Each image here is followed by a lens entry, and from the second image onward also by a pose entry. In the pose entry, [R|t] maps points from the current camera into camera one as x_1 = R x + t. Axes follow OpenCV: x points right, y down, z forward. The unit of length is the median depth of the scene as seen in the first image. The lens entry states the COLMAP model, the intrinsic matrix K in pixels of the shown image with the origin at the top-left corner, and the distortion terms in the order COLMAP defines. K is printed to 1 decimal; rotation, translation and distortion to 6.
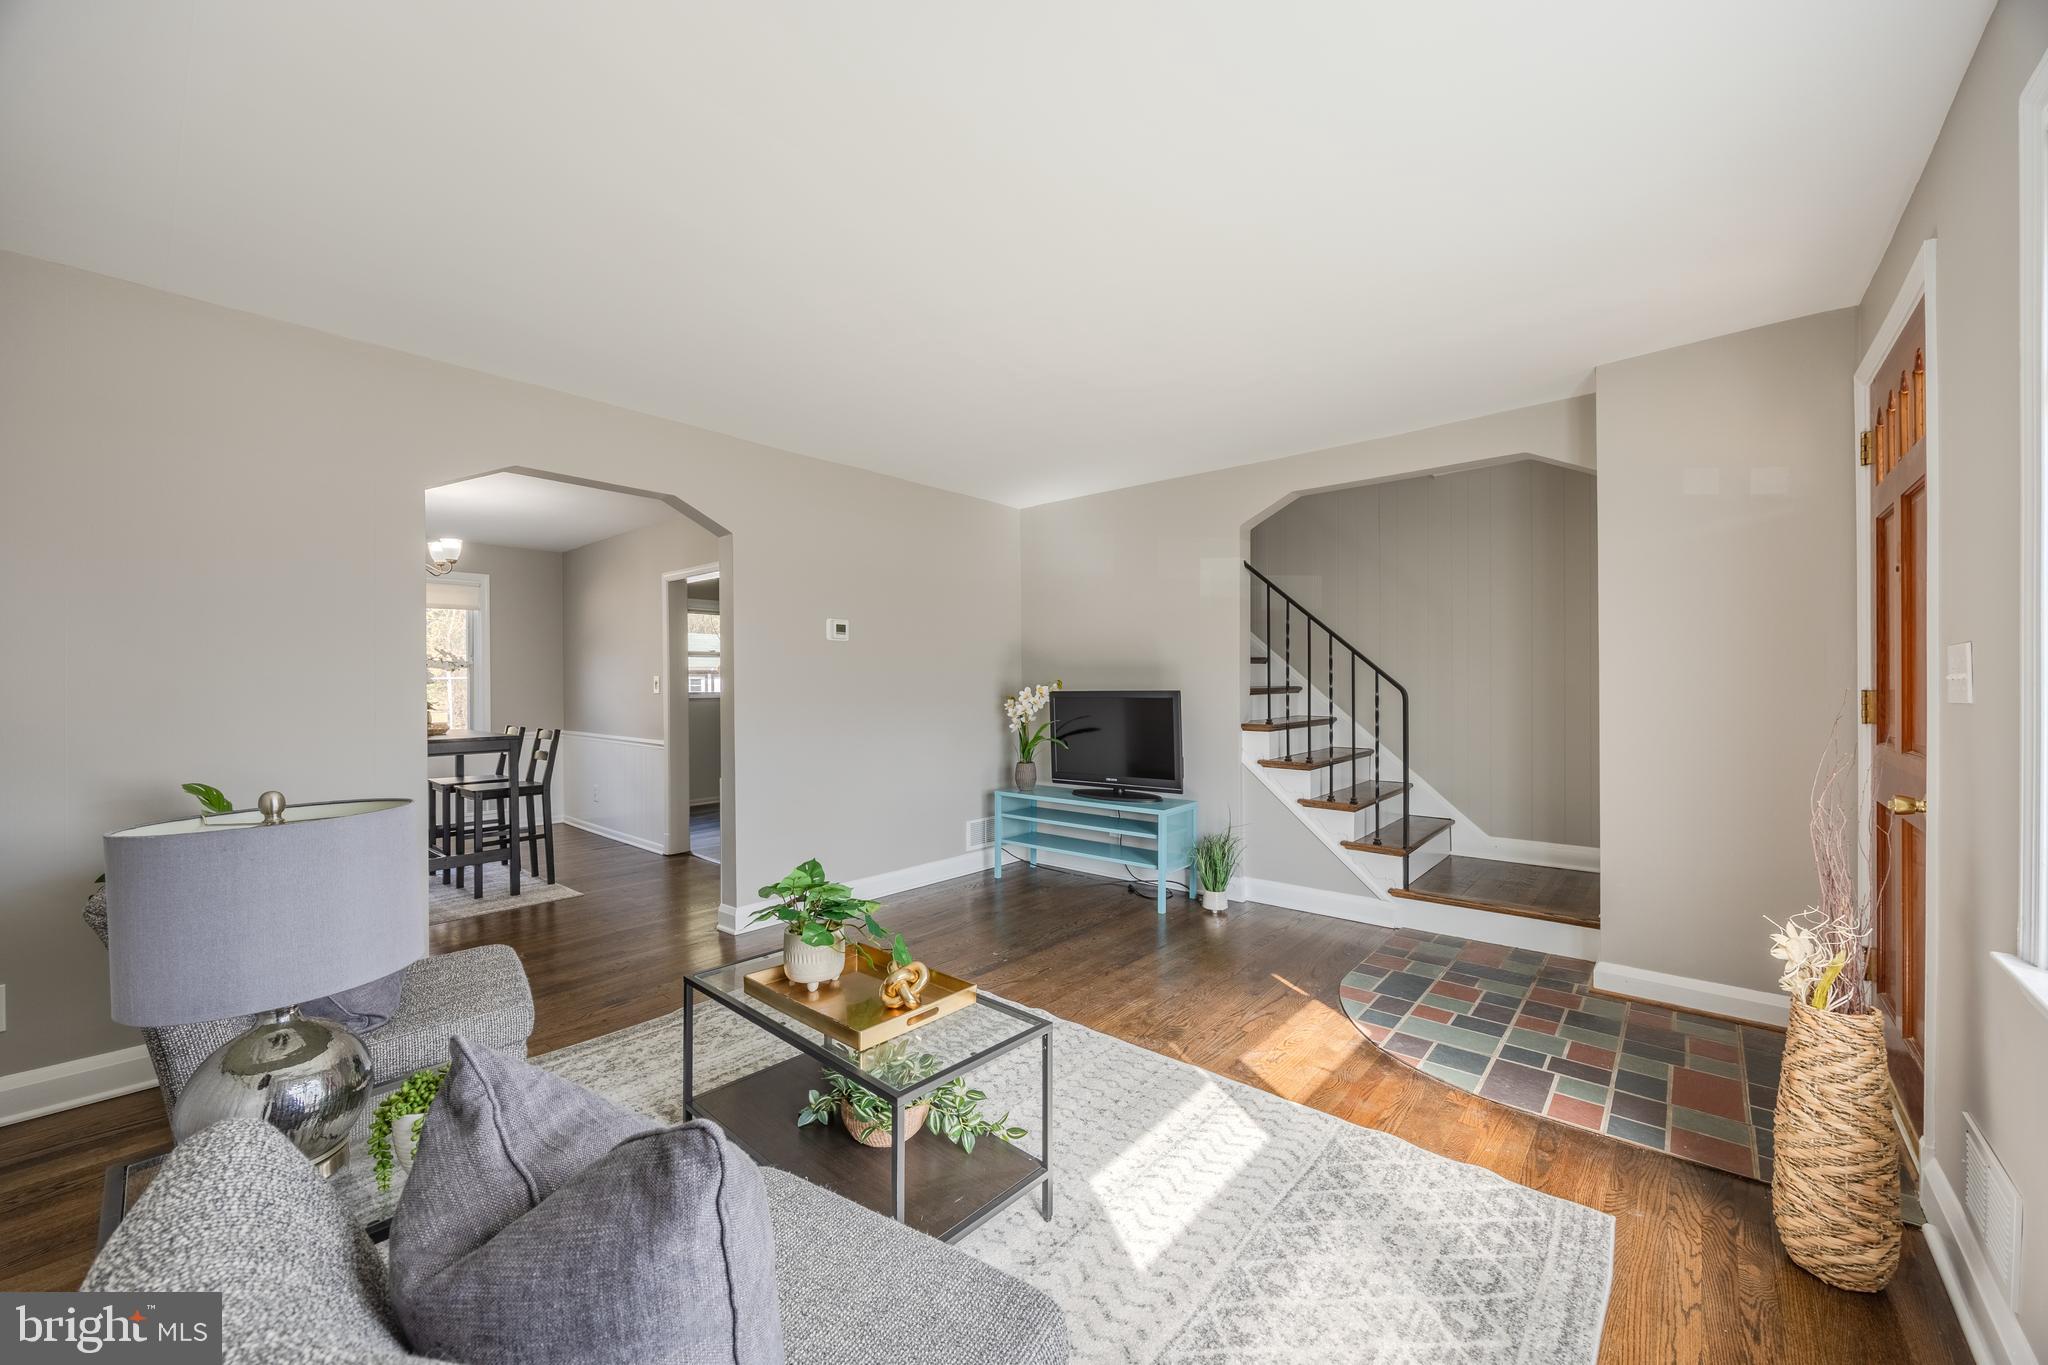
lens RADIAL K [[781.6, 0, 1017.9], [0, 781.6, 687.2], [0, 0, 1]] dist [0.000208, 0.000154]
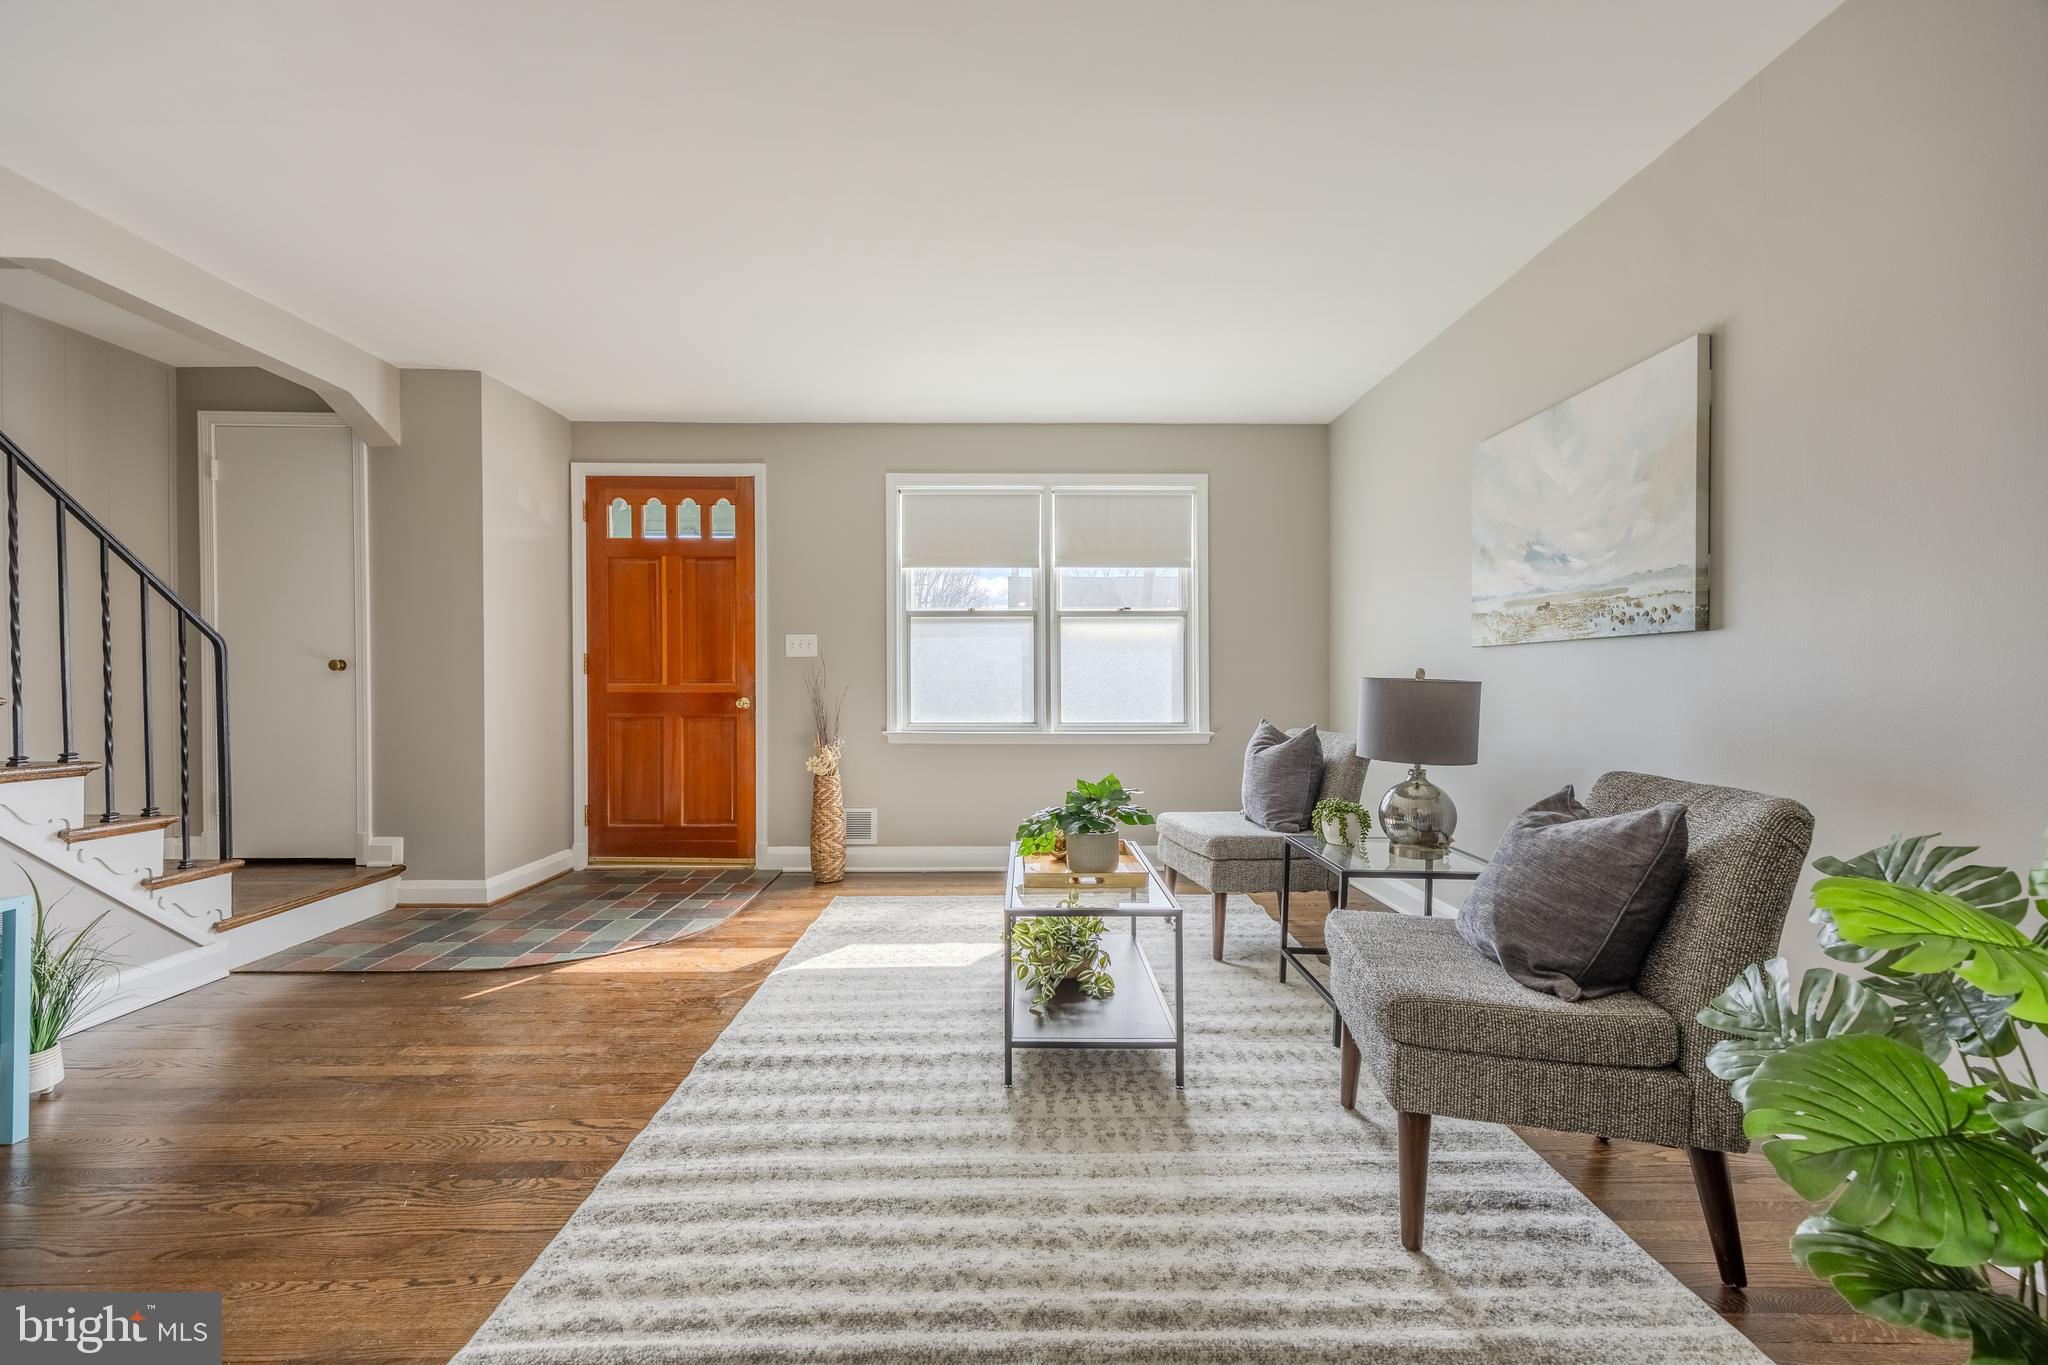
lens RADIAL K [[807.7, 0, 1021.3], [0, 807.7, 688.9], [0, 0, 1]] dist [0.005981, -0.000087]
pose [[-0.674861, 0.001247, 0.737944, -0.502816], [0.007493, 0.999959, 0.005163, 0.047082], [-0.737907, 0.009013, -0.674843, 0.889264]]
